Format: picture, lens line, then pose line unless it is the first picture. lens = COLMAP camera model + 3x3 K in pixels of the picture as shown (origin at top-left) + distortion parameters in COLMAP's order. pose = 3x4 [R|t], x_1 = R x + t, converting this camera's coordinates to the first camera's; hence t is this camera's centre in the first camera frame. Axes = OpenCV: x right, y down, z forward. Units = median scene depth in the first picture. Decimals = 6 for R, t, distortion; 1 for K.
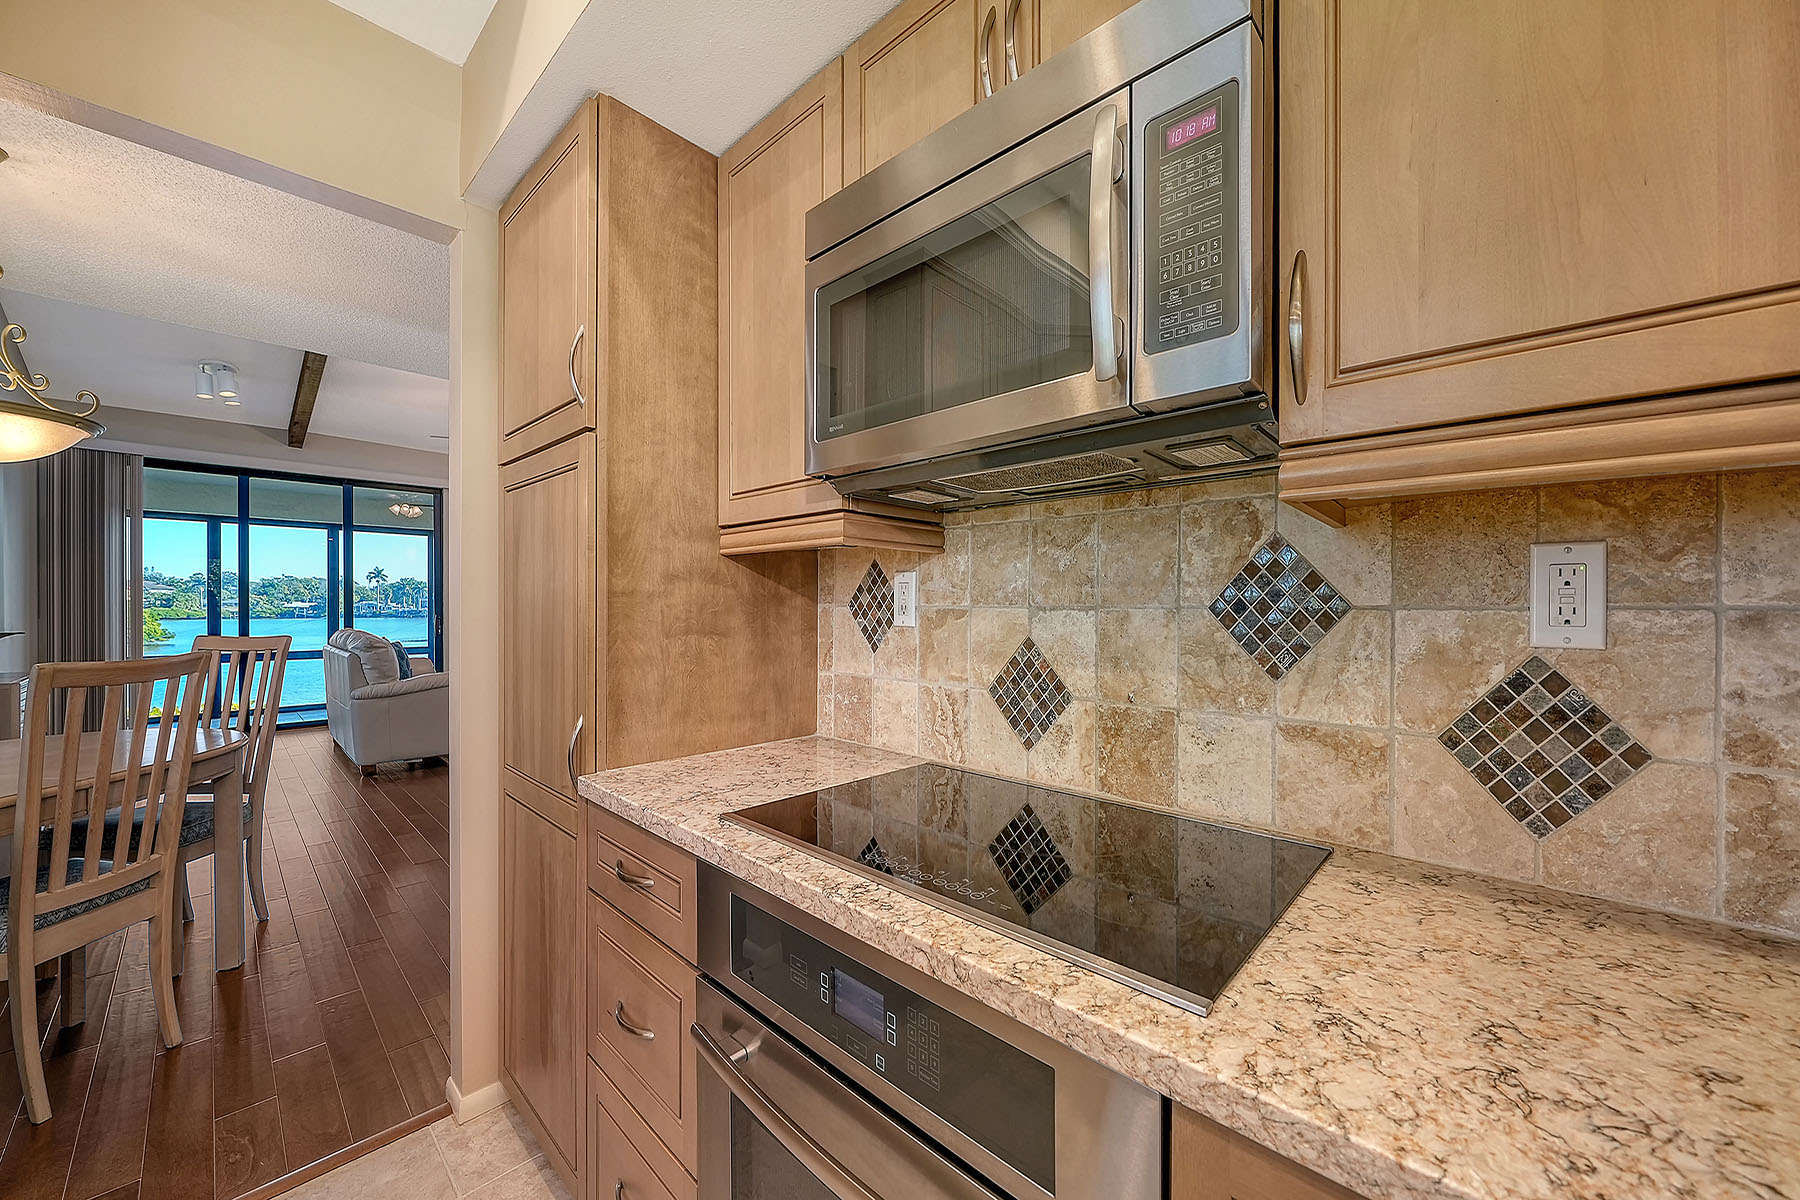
lens RADIAL K [[652.9, 0, 929.8], [0, 652.9, 595.2], [0, 0, 1]] dist [-0.006479, -0.000152]
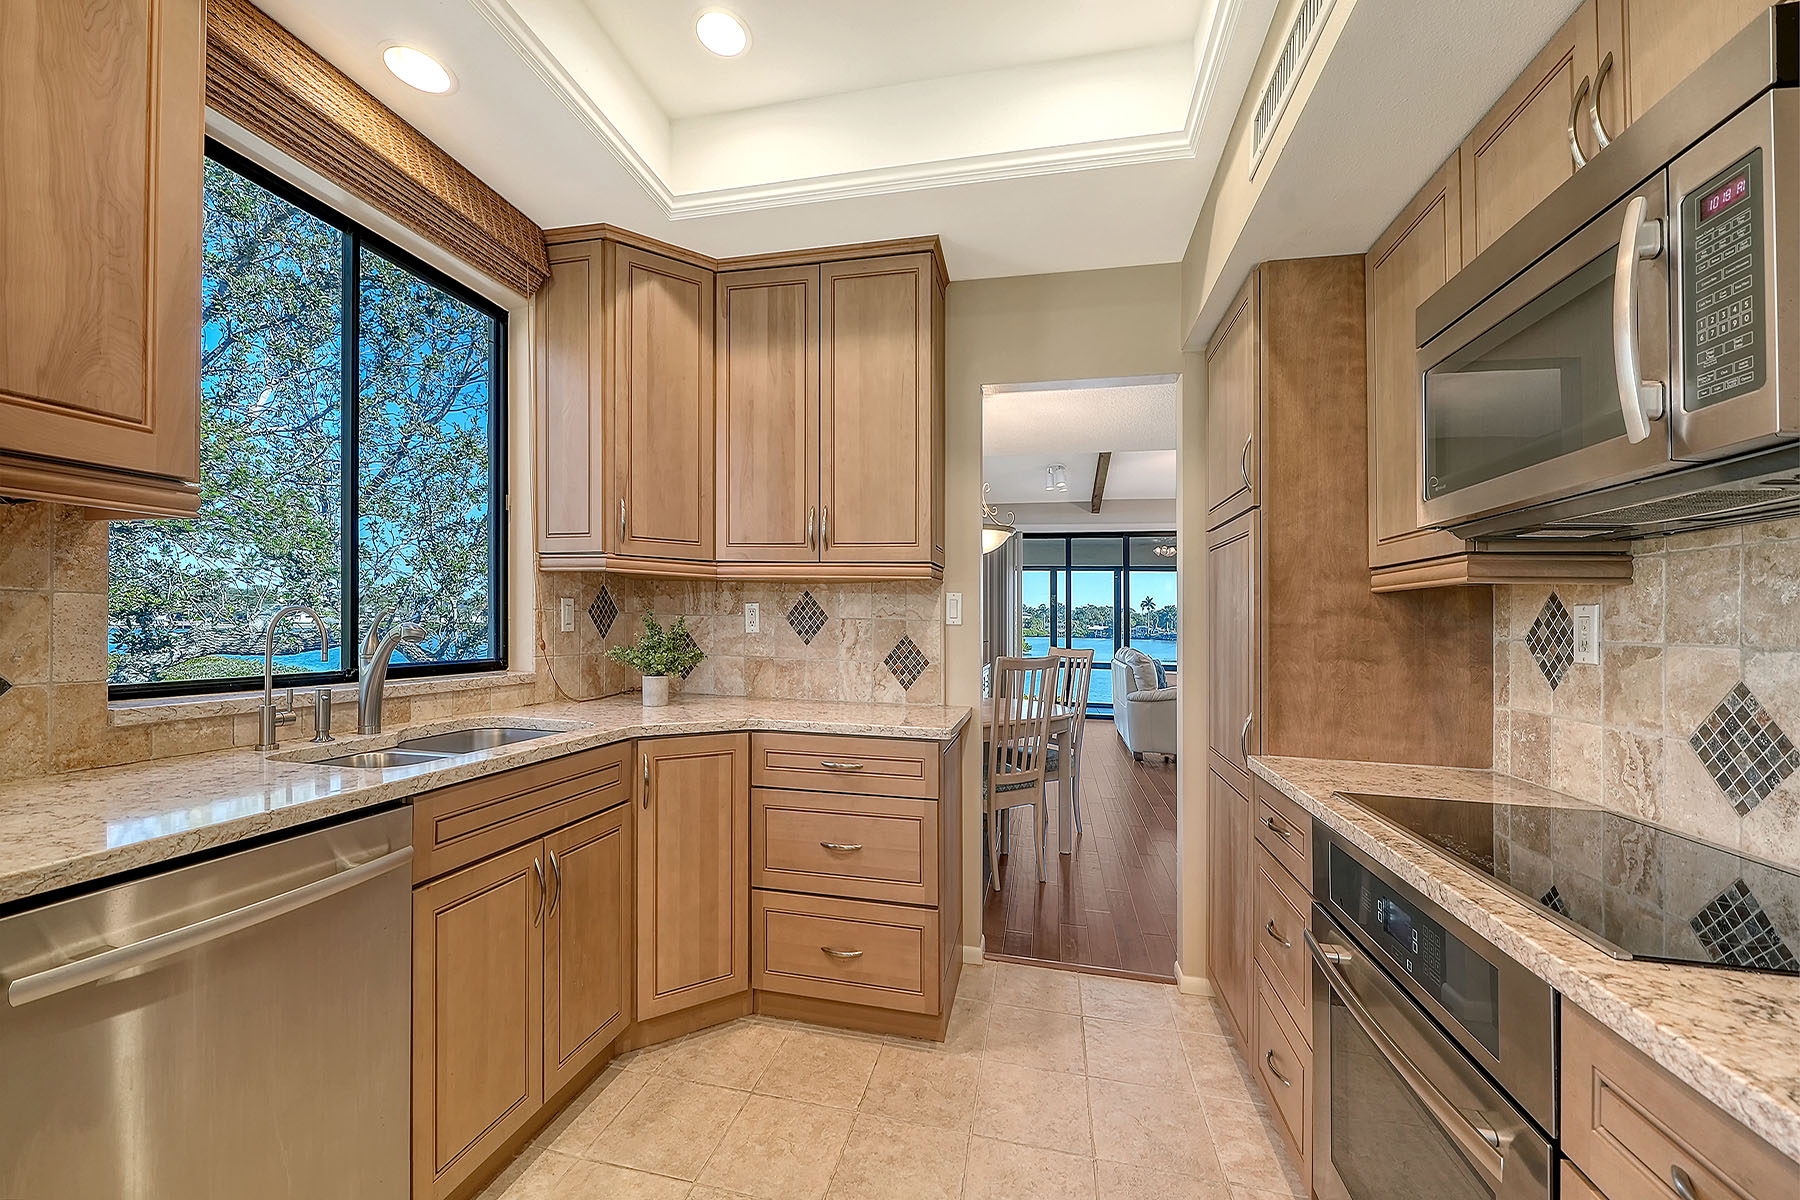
lens RADIAL K [[689.5, 0, 900.0], [0, 689.5, 600.0], [0, 0, 1]] dist [-0.000727, -0.005046]
pose [[0.497262, -0.019181, -0.867388, 0.340338], [-0.008237, 0.999606, -0.026827, -0.009295], [0.867561, 0.020484, 0.496908, -0.352798]]
